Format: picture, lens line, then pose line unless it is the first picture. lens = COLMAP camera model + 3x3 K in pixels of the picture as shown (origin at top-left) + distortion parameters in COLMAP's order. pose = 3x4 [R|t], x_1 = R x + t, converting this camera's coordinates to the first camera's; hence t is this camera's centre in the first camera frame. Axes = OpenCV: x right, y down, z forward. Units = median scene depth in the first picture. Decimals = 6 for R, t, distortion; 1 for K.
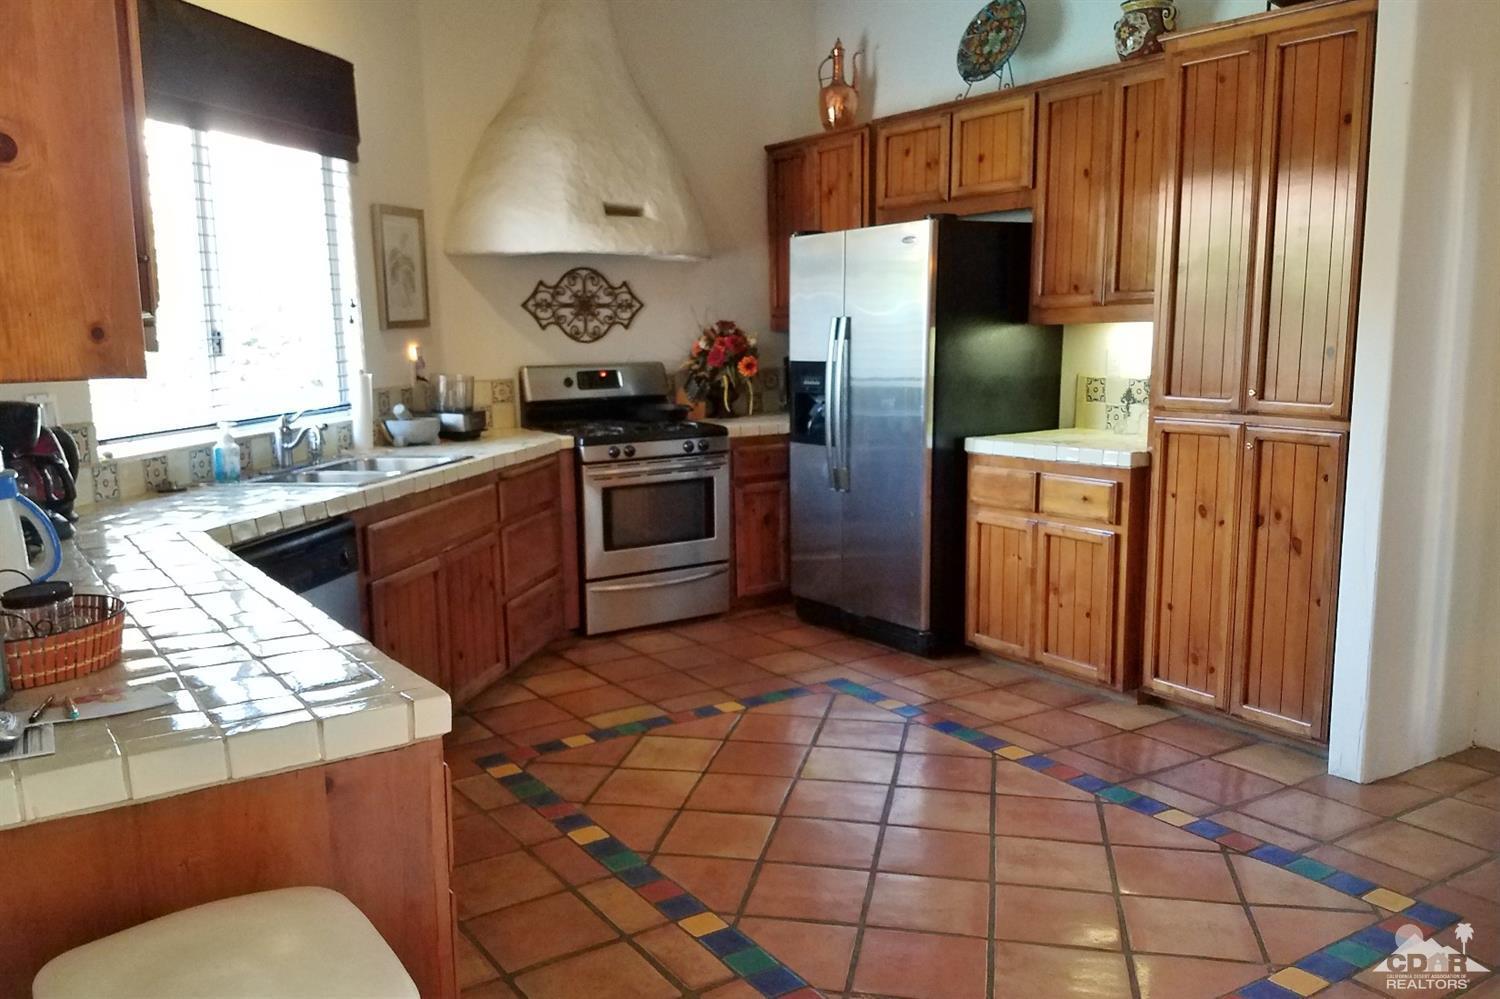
lens RADIAL K [[1208.0, 0, 747.7], [0, 1208.0, 523.4], [0, 0, 1]] dist [0.318523, -0.655394]
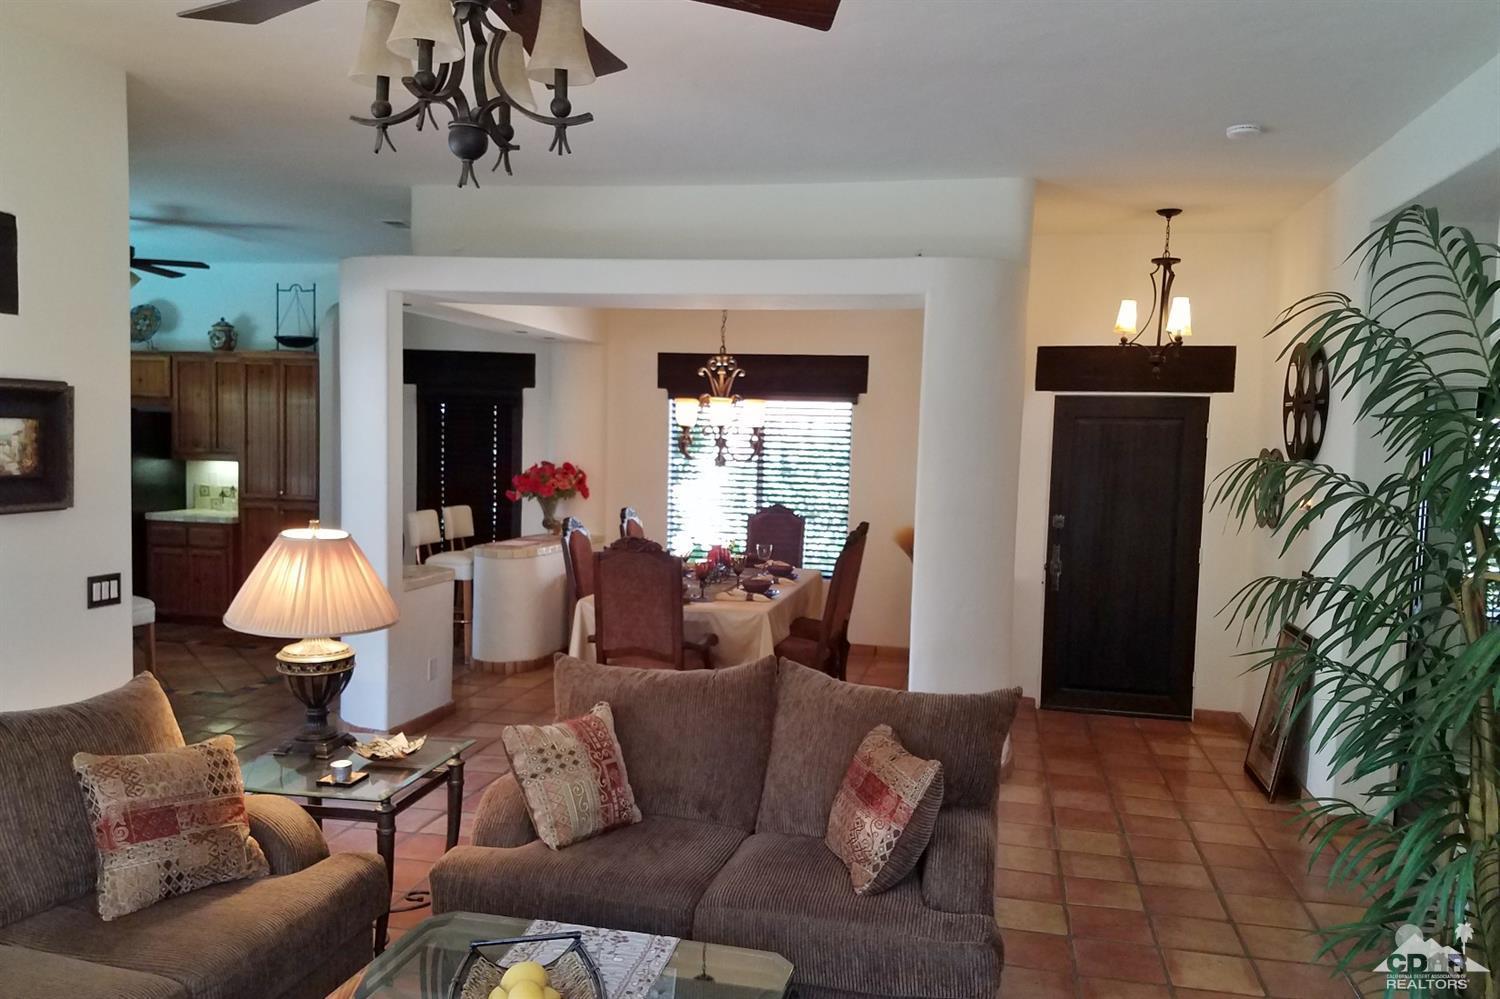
lens RADIAL K [[1165.0, 0, 746.5], [0, 1165.0, 529.1], [0, 0, 1]] dist [0.310135, -0.612817]
pose [[0.716991, -0.026179, 0.696591, -0.539843], [0.076659, 0.996195, -0.041466, 0.124080], [-0.692854, 0.083131, 0.716269, -1.210347]]
